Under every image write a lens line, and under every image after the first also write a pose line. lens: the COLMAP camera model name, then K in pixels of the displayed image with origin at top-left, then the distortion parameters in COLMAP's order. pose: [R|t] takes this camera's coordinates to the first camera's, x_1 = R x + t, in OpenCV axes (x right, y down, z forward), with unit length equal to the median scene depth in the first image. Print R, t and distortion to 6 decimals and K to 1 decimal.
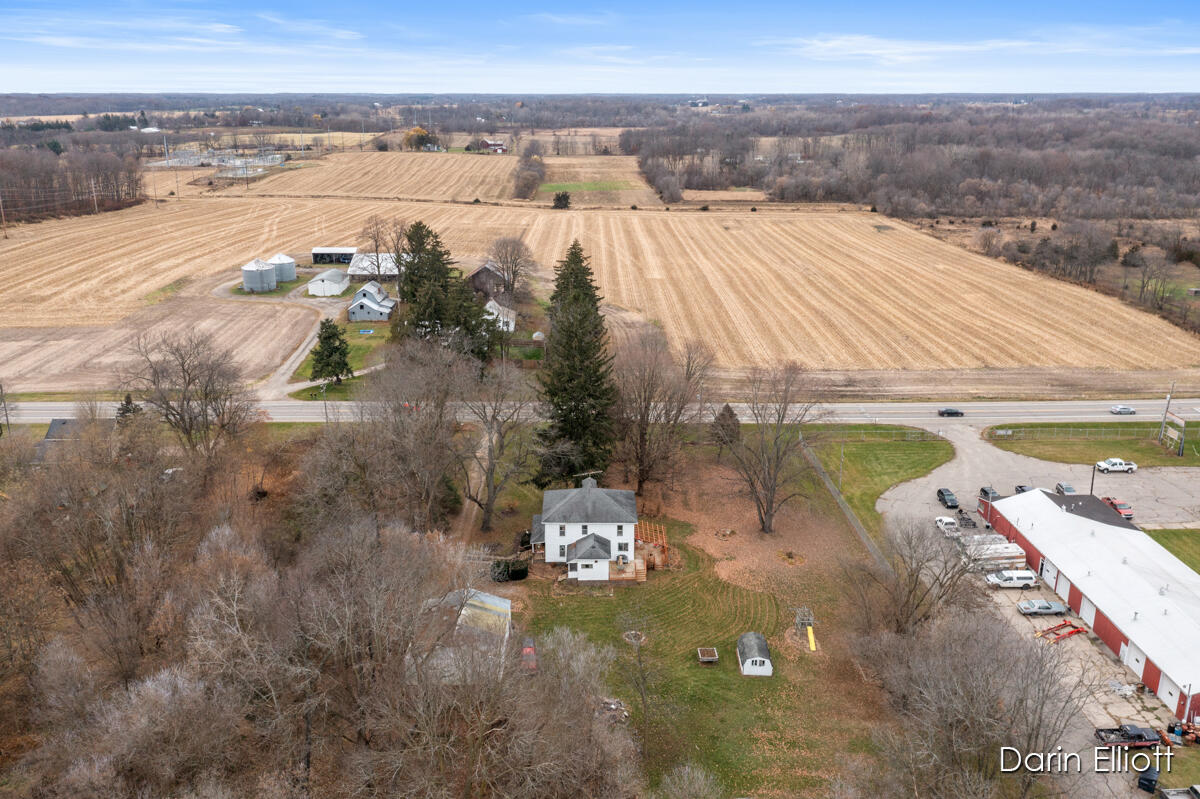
lens RADIAL K [[960.3, 0, 600.0], [0, 960.3, 399.5], [0, 0, 1]] dist [-0.000908, -0.000751]
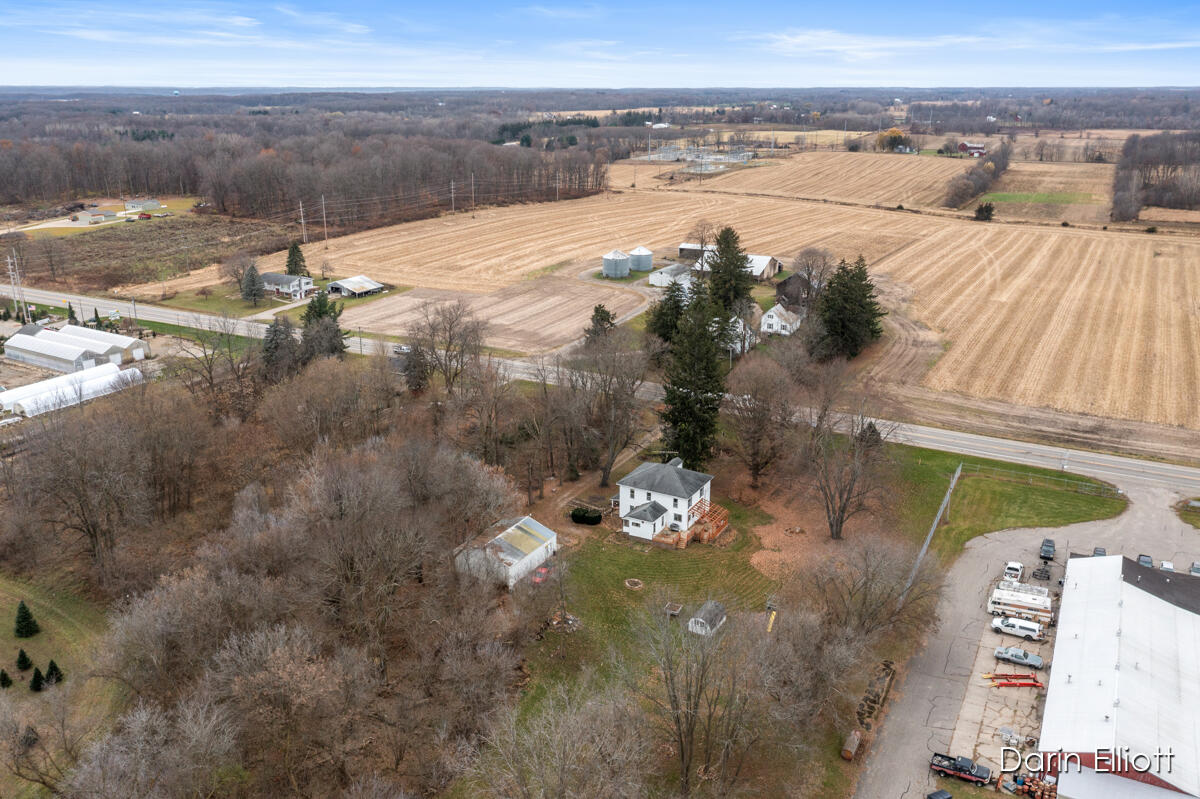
lens RADIAL K [[960.3, 0, 600.0], [0, 960.3, 399.5], [0, 0, 1]] dist [-0.000908, -0.000751]
pose [[0.871610, 0.148777, -0.467077, 0.419419], [-0.146516, 0.988342, 0.041400, -0.022724], [0.467791, 0.032349, 0.883247, -0.086268]]
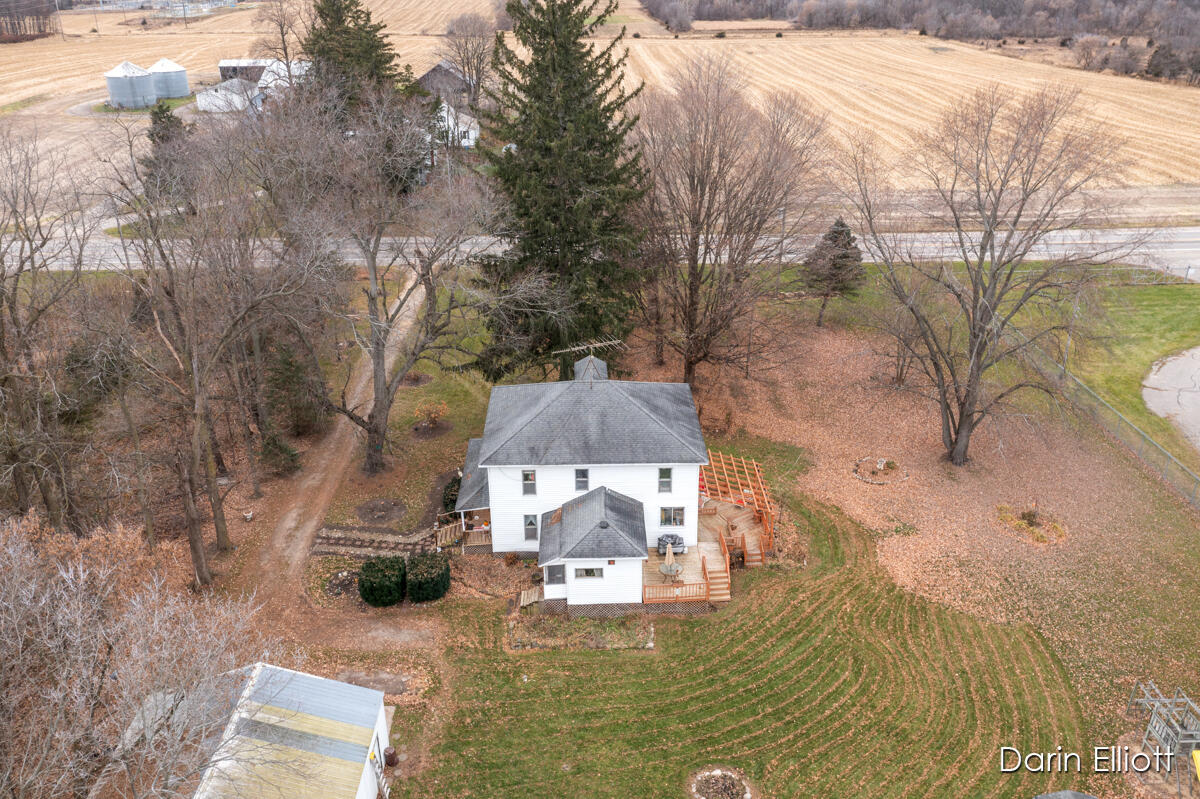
lens RADIAL K [[960.3, 0, 600.0], [0, 960.3, 399.5], [0, 0, 1]] dist [-0.000908, -0.000751]
pose [[0.999895, -0.014457, 0.000528, -0.006815], [0.014276, 0.991950, 0.125820, 0.041943], [-0.002343, -0.125800, 0.992053, 0.515316]]
